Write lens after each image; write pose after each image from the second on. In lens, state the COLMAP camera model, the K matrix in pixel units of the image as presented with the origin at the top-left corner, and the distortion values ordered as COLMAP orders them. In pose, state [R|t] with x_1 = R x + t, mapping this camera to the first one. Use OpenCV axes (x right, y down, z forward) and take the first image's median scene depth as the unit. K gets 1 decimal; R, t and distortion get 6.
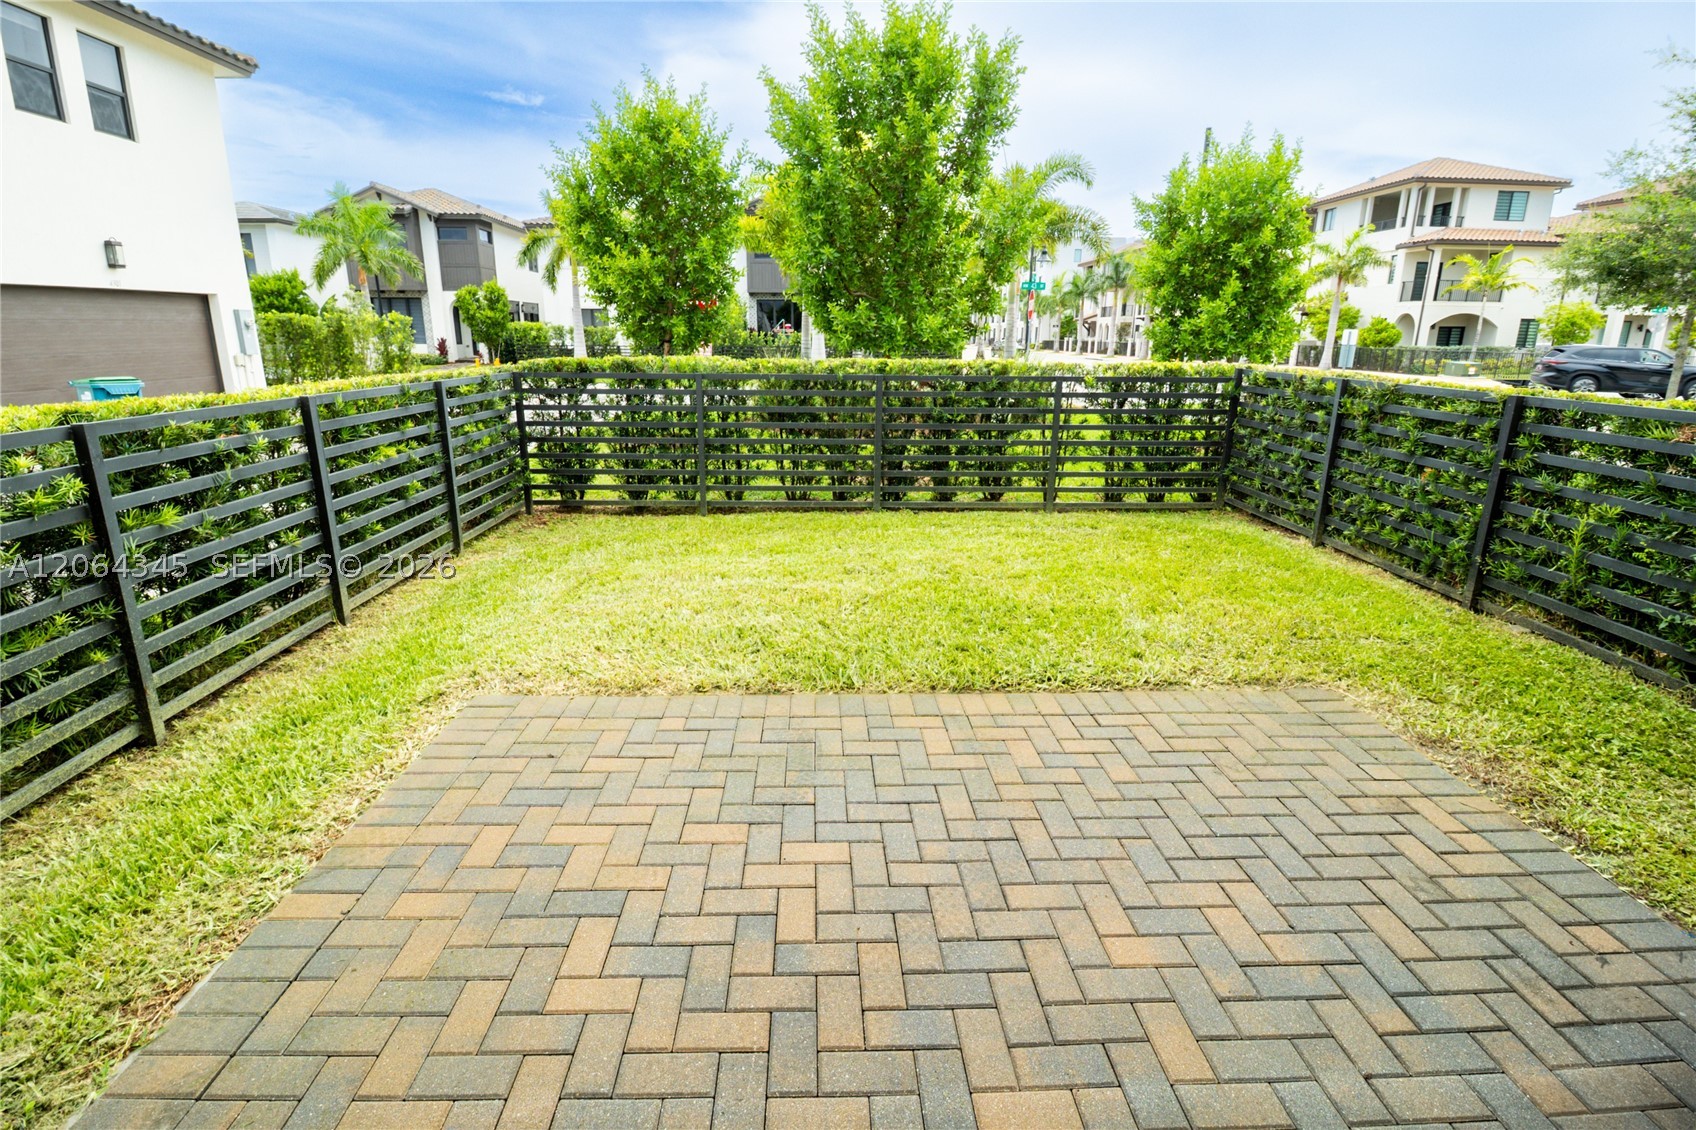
lens RADIAL K [[777.6, 0, 846.6], [0, 777.6, 547.7], [0, 0, 1]] dist [0.000968, 0.000538]
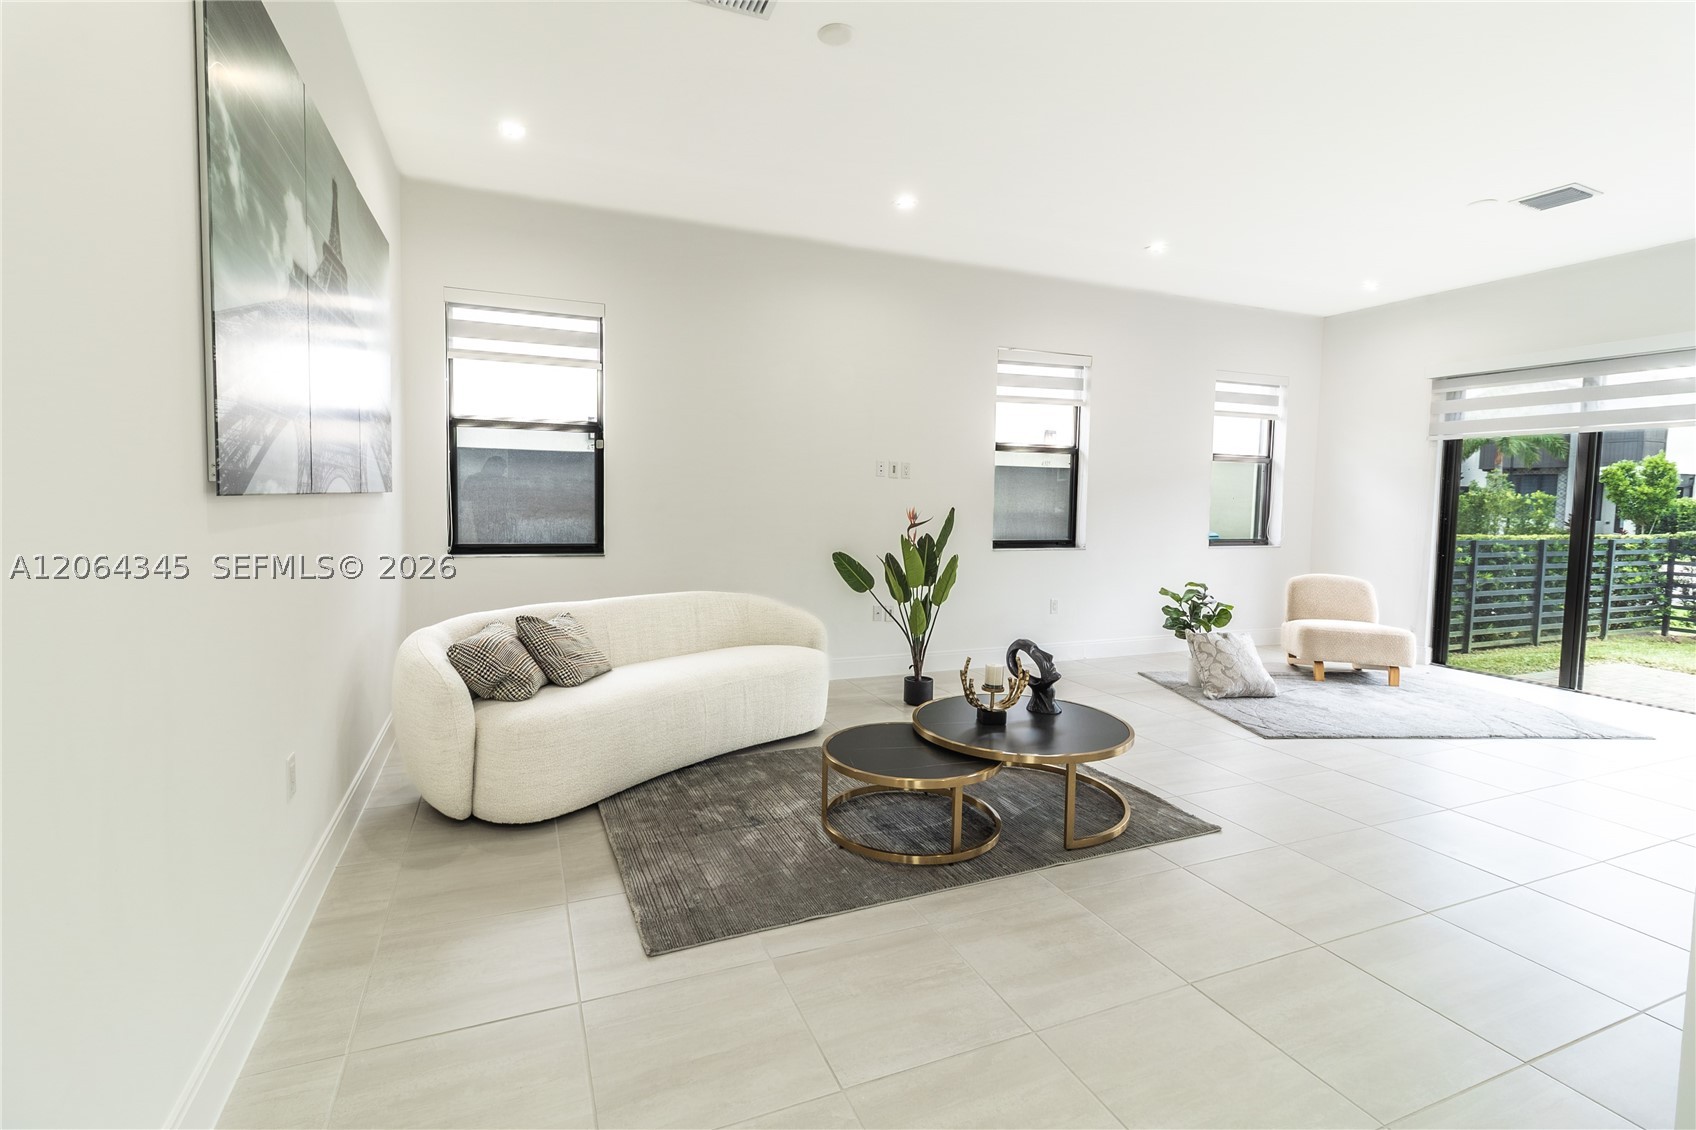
lens RADIAL K [[777.6, 0, 837.6], [0, 777.6, 536.3], [0, 0, 1]] dist [0.000968, 0.000538]
pose [[0.348544, 0.052734, -0.935808, 0.421283], [-0.263881, 0.963552, -0.043986, 0.262408], [0.899380, 0.262273, 0.349756, -0.981235]]
